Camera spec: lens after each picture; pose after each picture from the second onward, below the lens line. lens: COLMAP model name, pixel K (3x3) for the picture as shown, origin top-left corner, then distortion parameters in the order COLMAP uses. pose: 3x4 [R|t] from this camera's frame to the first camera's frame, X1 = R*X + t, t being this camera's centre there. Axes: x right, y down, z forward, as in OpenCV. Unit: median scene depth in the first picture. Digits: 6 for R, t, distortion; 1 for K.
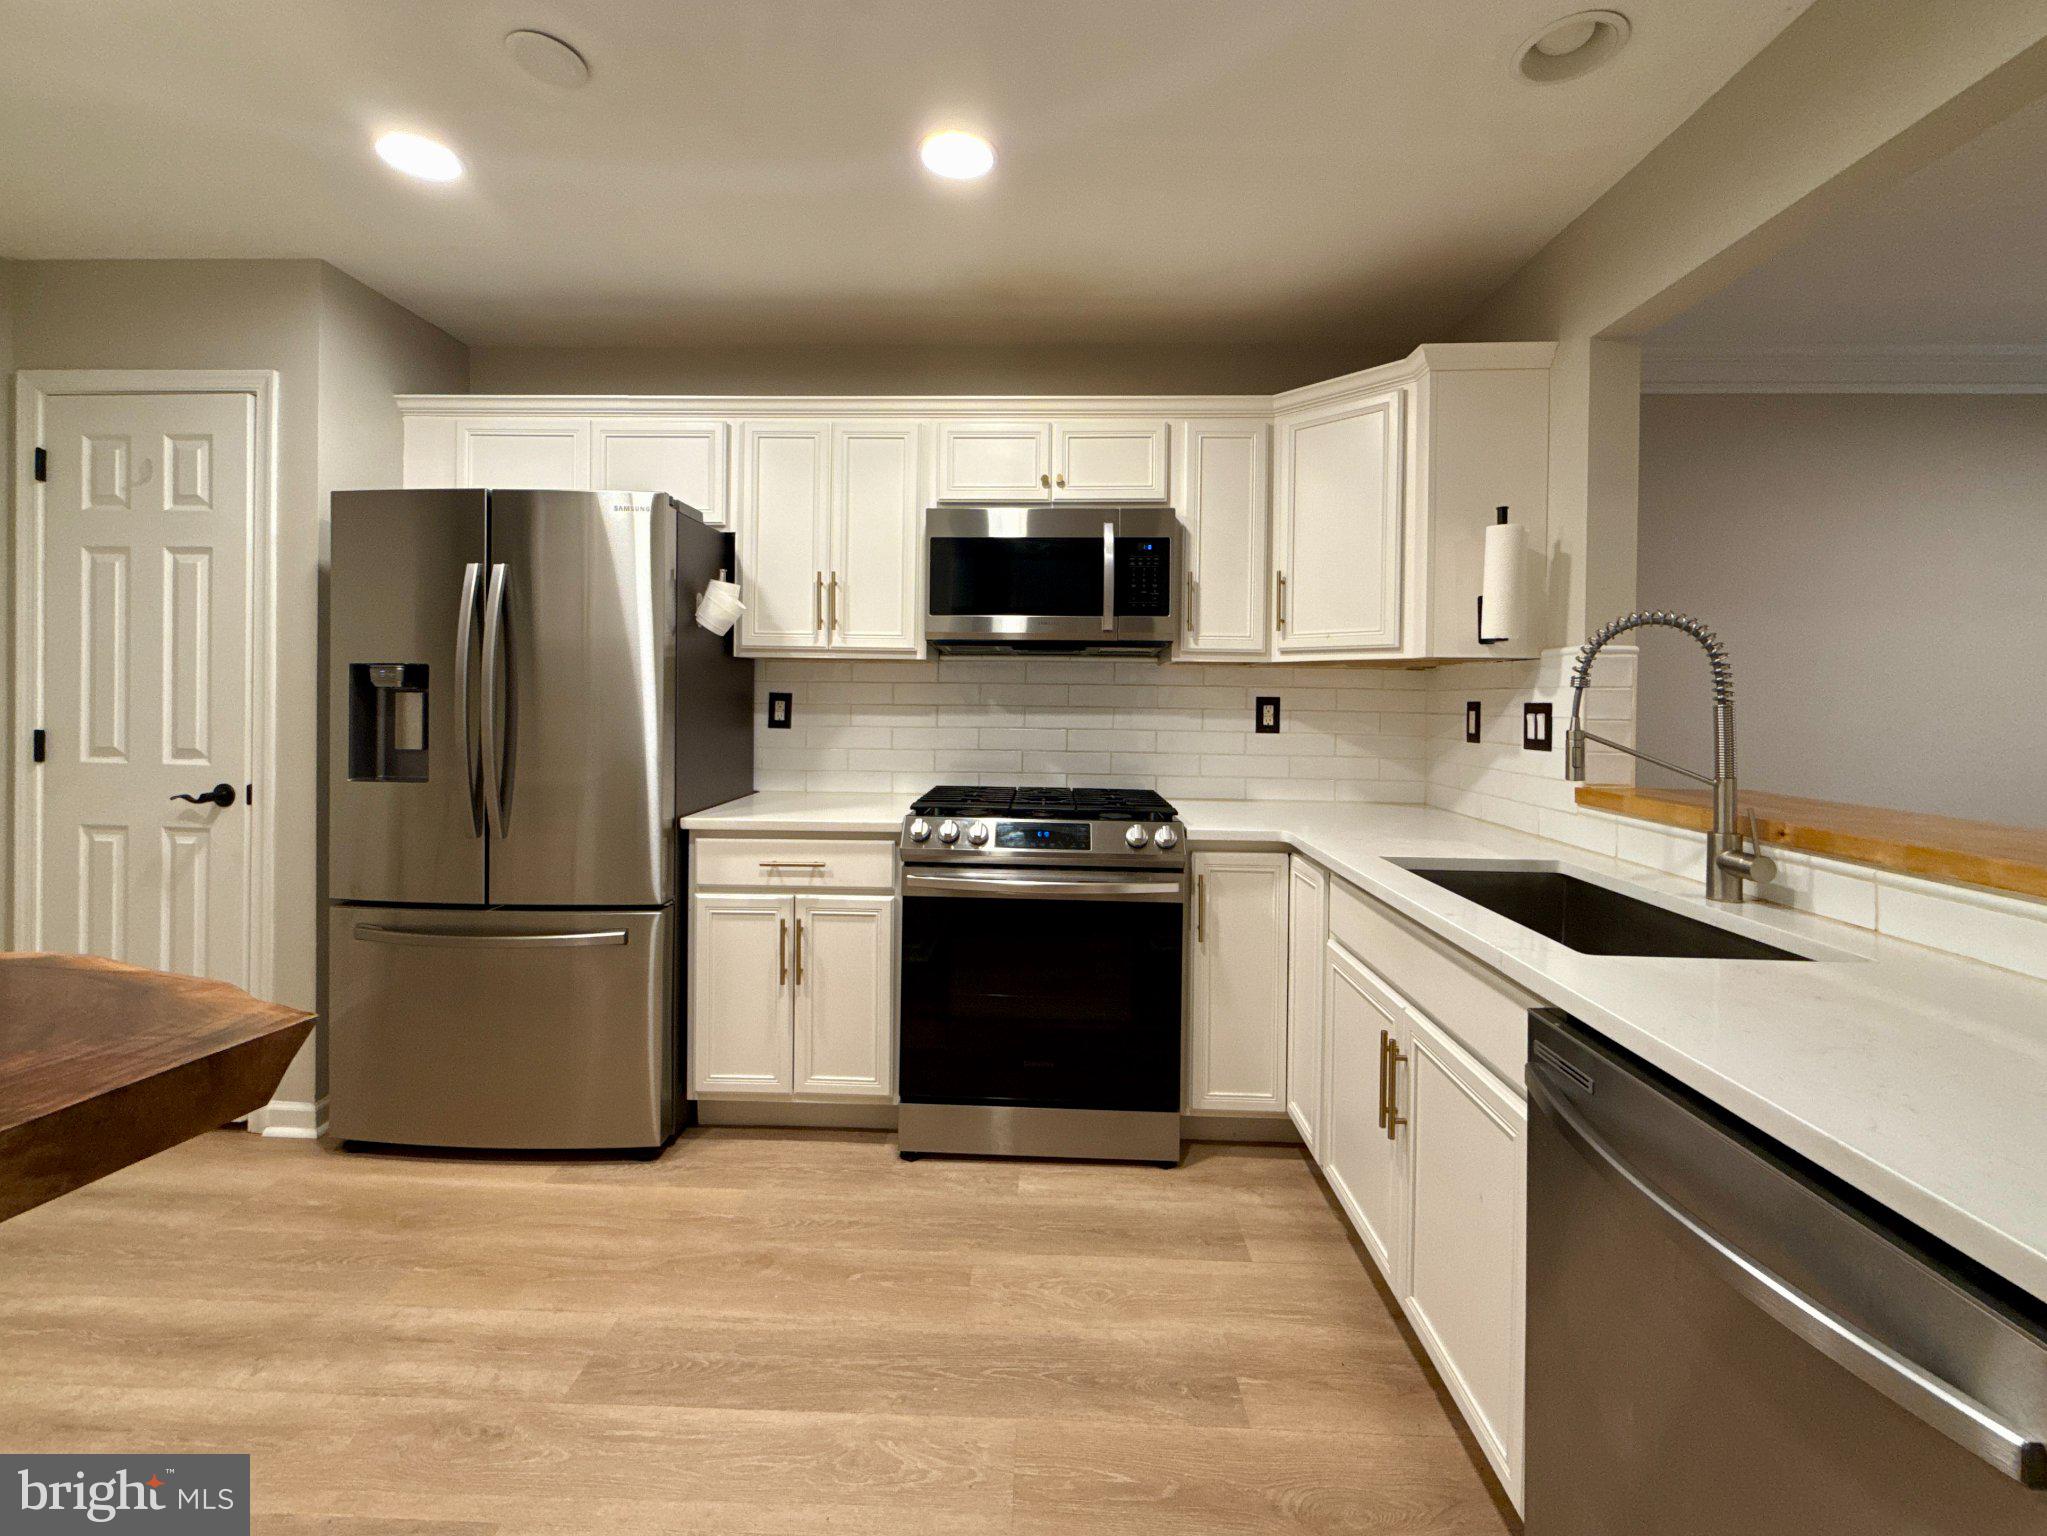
lens RADIAL K [[873.2, 0, 1029.8], [0, 873.2, 703.2], [0, 0, 1]] dist [0.001445, -0.000214]
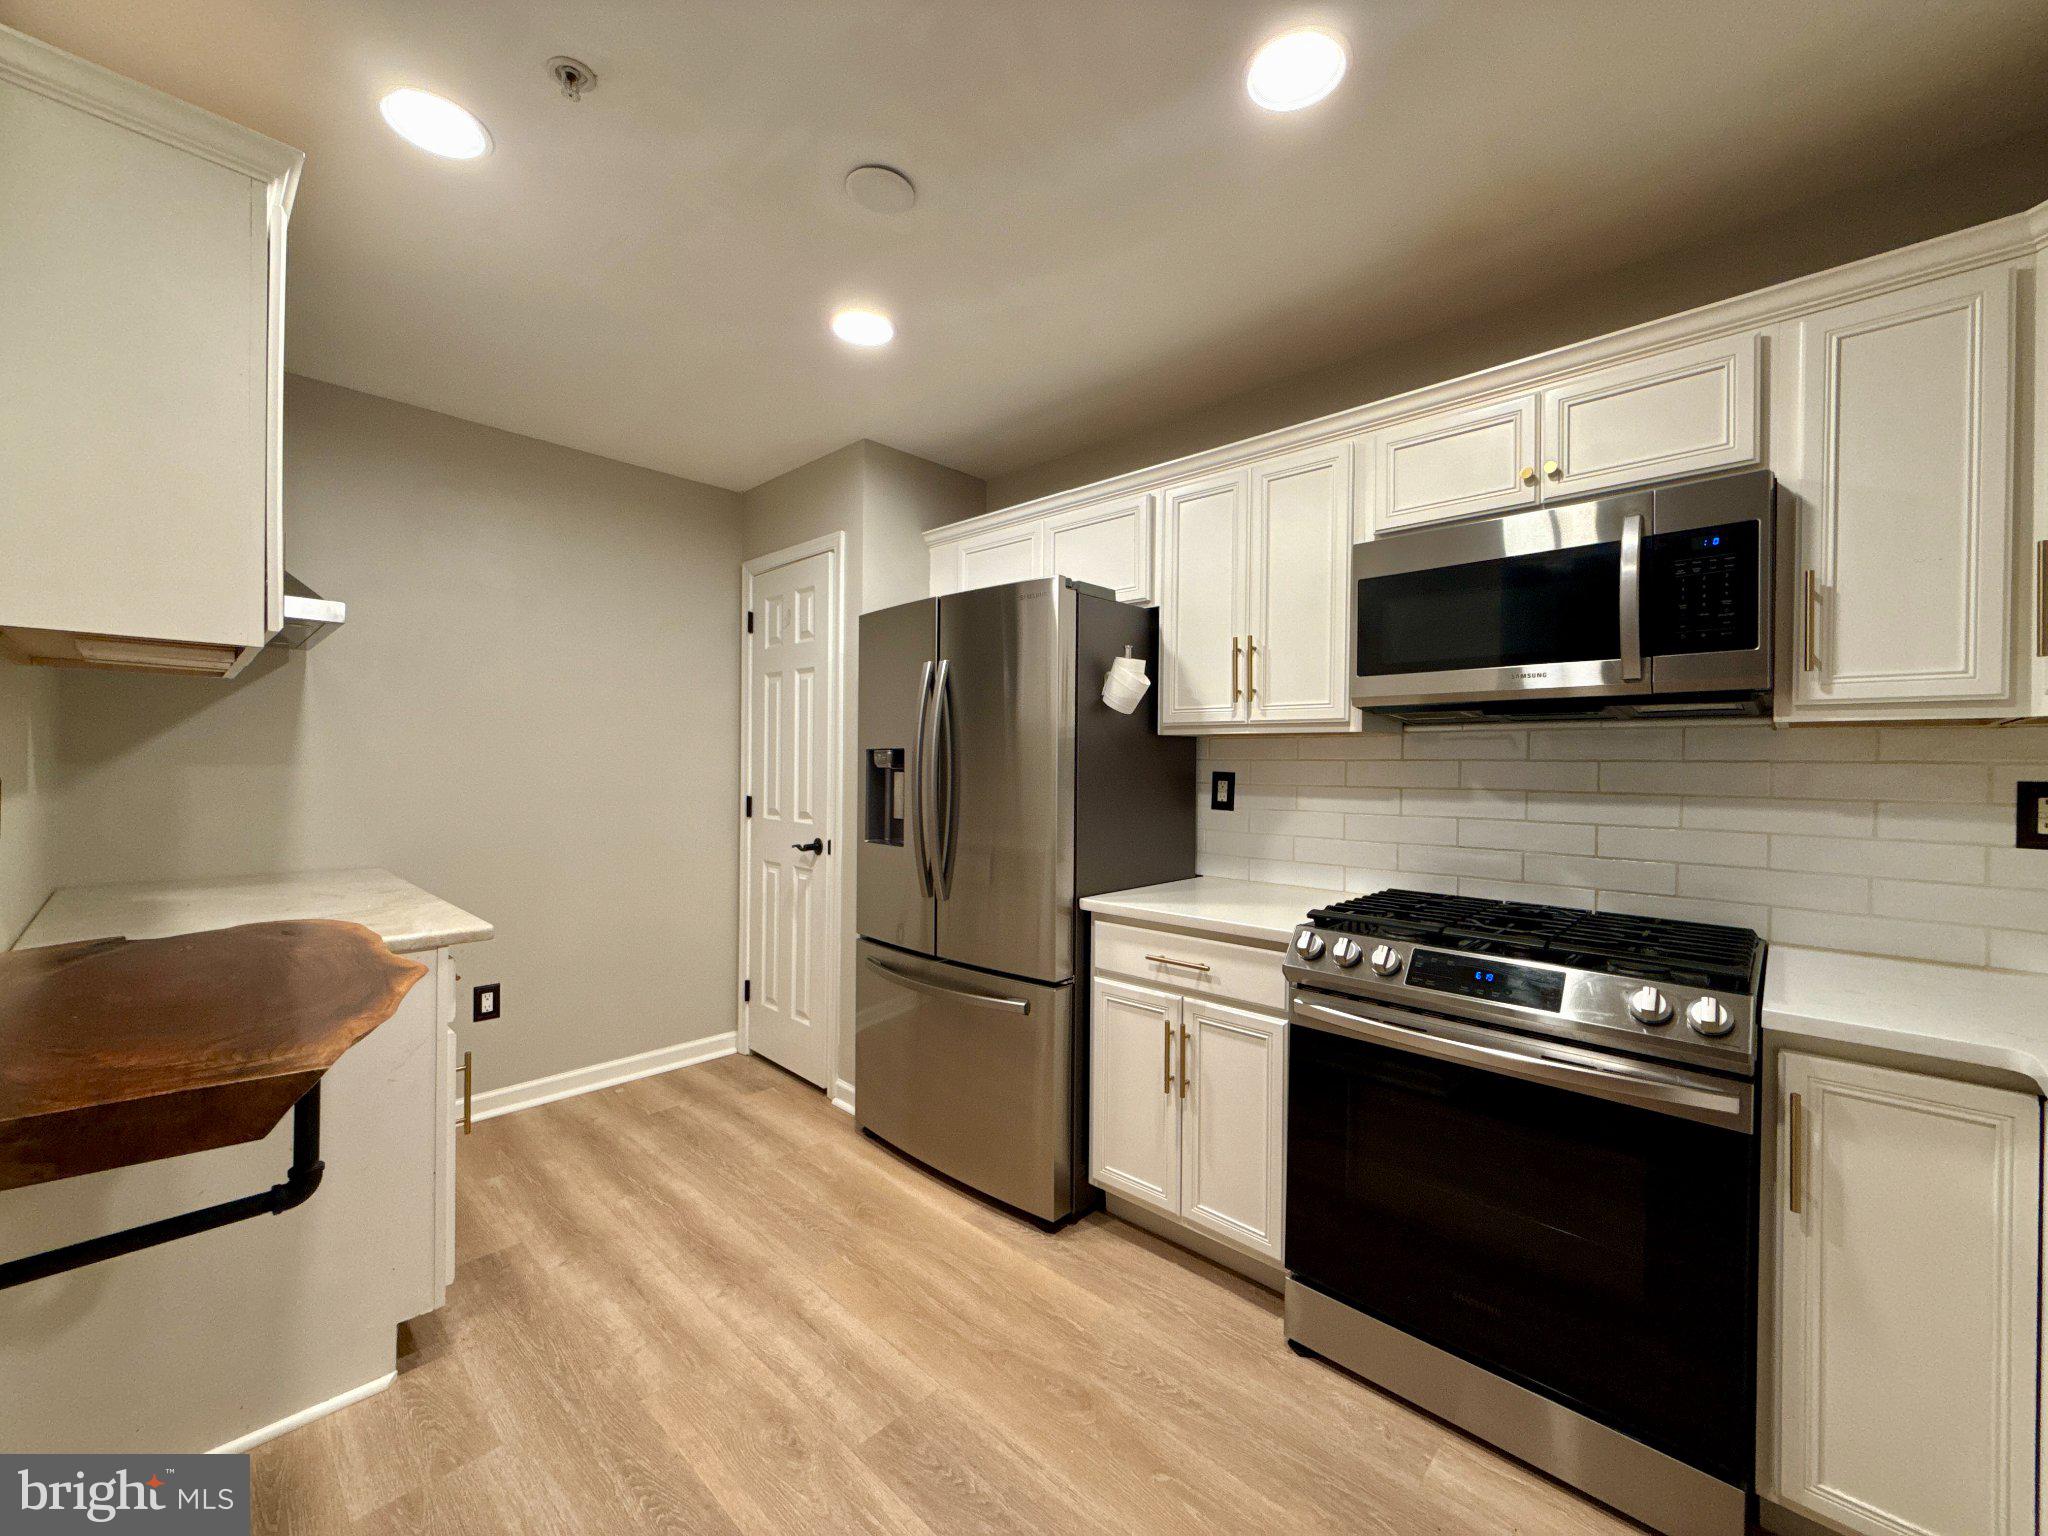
lens RADIAL K [[819.3, 0, 1024.0], [0, 819.3, 768.0], [0, 0, 1]] dist [-0.001422, -0.000262]
pose [[0.741814, -0.000934, -0.670605, 0.179118], [-0.007026, 0.999933, -0.009165, -0.008421], [0.670569, 0.011510, 0.741758, 0.259087]]
